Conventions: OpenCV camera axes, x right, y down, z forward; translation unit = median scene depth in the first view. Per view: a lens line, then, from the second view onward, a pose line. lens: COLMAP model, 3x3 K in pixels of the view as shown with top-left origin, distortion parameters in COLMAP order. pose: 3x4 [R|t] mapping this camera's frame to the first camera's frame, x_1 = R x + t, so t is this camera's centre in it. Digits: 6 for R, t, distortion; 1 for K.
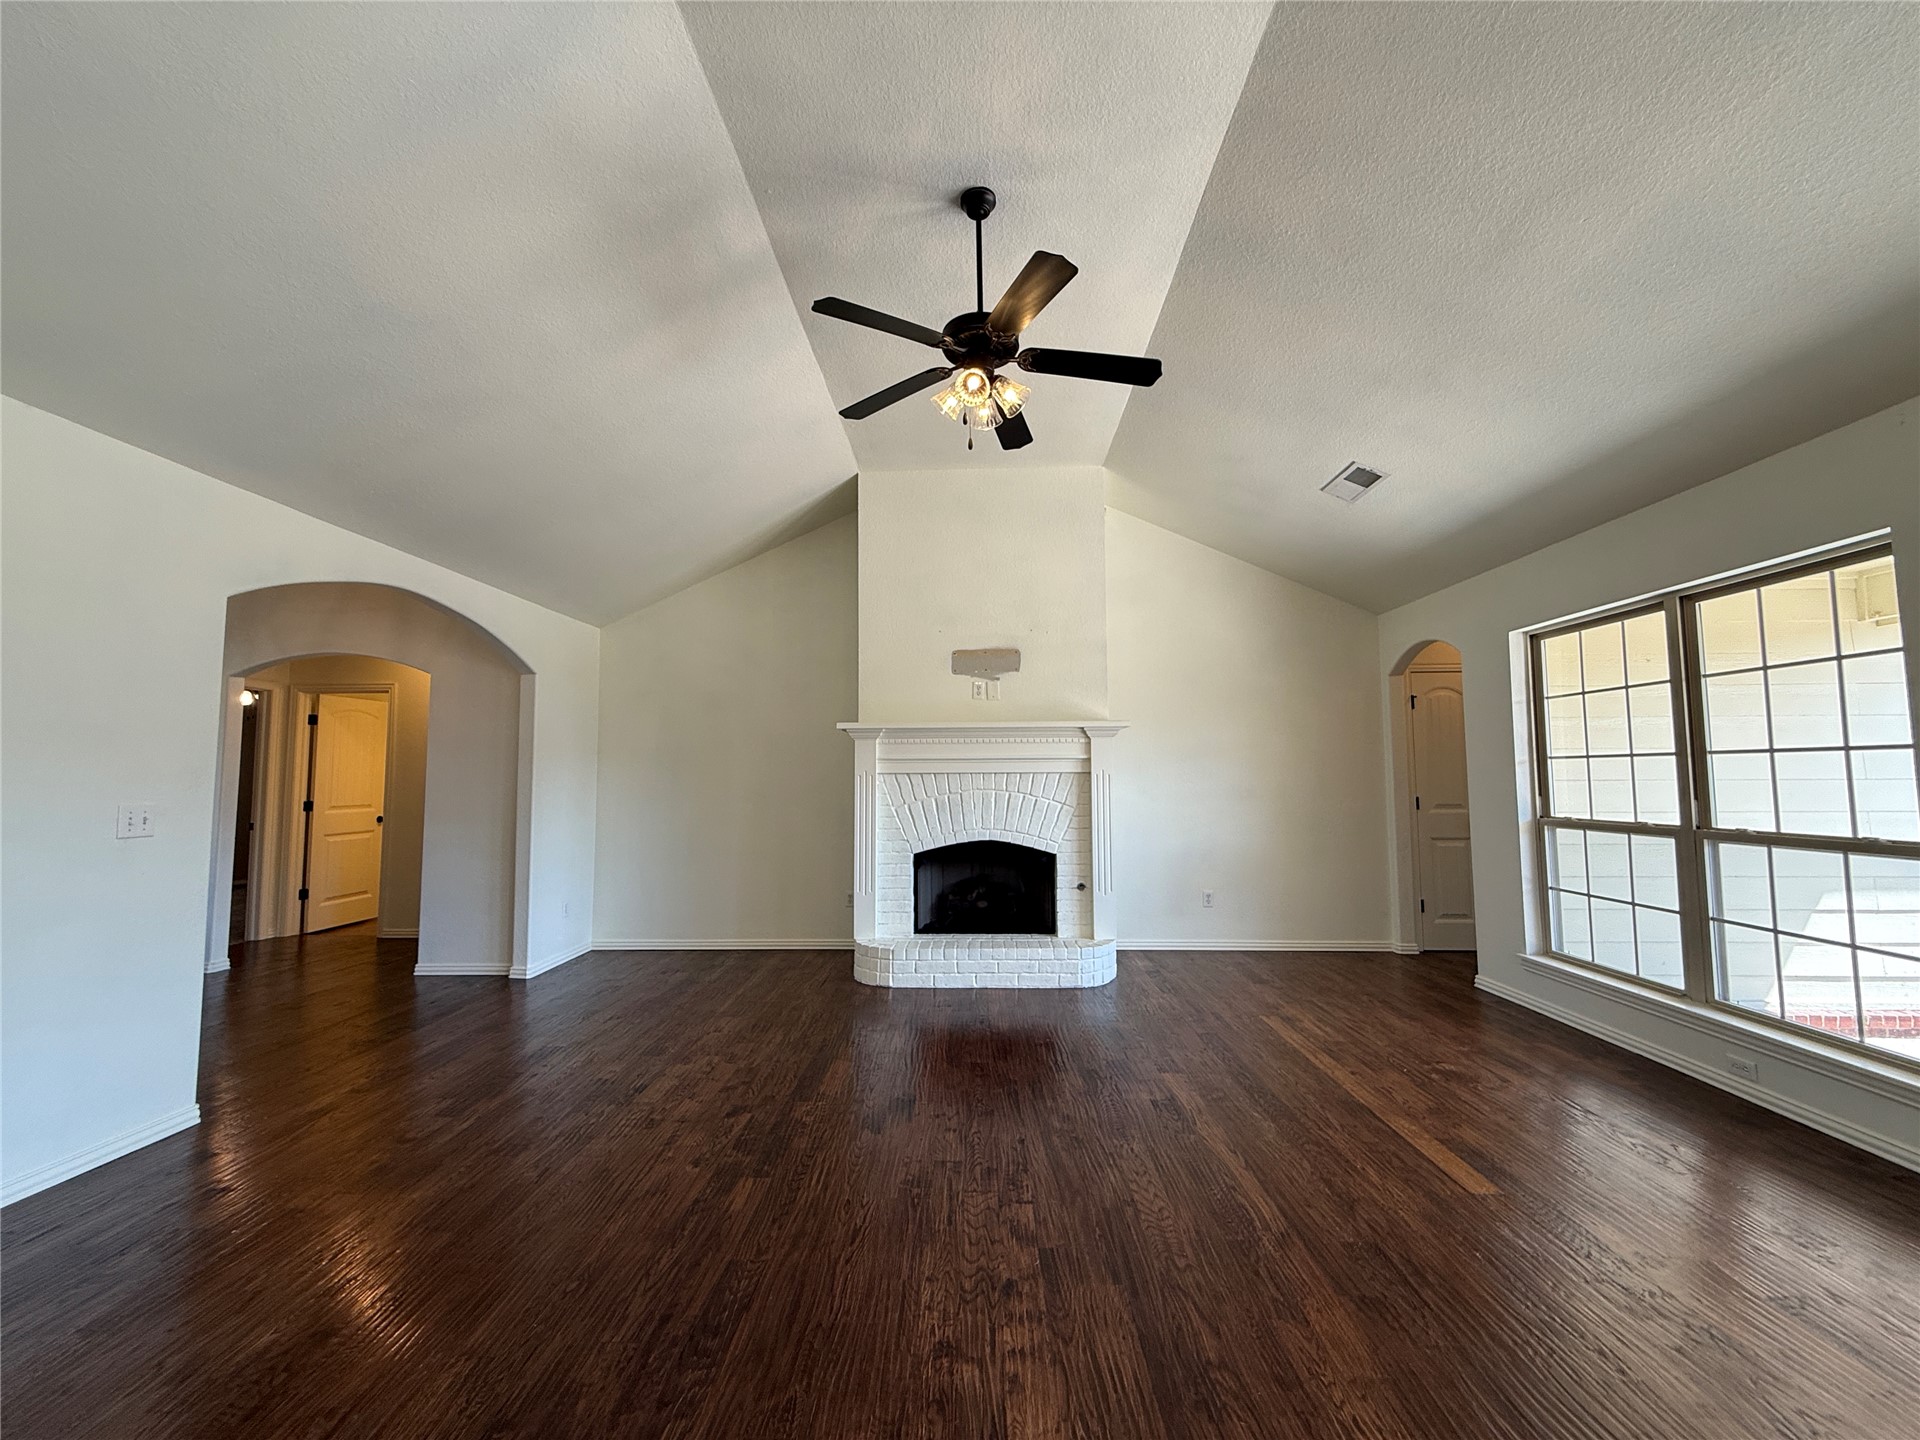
lens RADIAL K [[765.8, 0, 953.3], [0, 765.8, 721.1], [0, 0, 1]] dist [-0.000505, 0.000361]
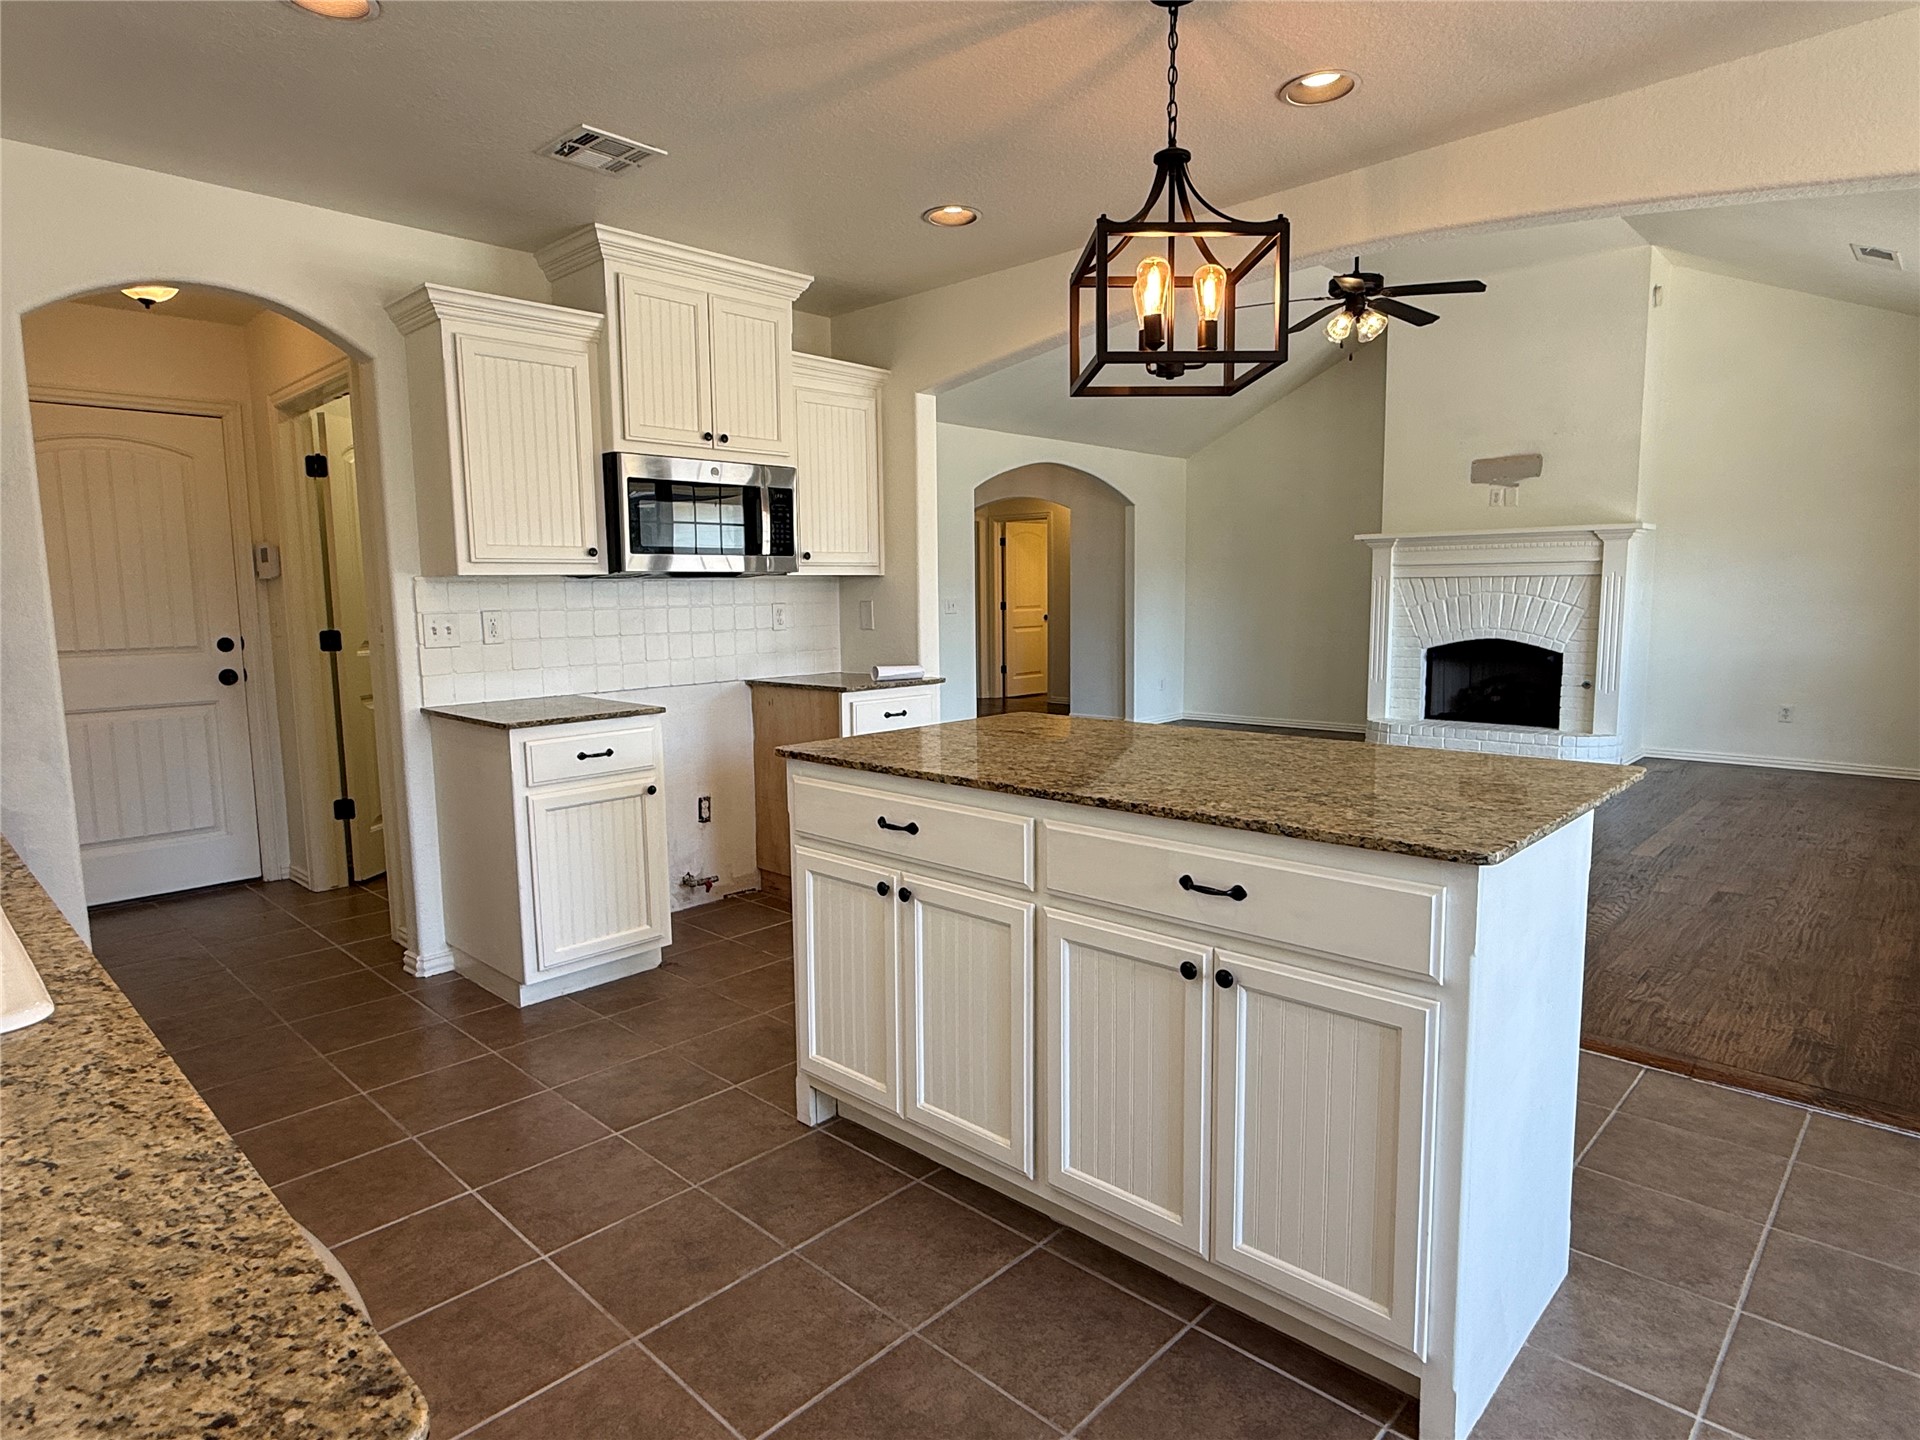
lens RADIAL K [[1080.0, 0, 952.8], [0, 1080.0, 716.0], [0, 0, 1]] dist [-0.000404, 0.000846]
pose [[0.746047, 0.074097, -0.661757, 0.497609], [0.056225, 0.983231, 0.173479, -0.046153], [0.663515, -0.166631, 0.729371, -0.652334]]
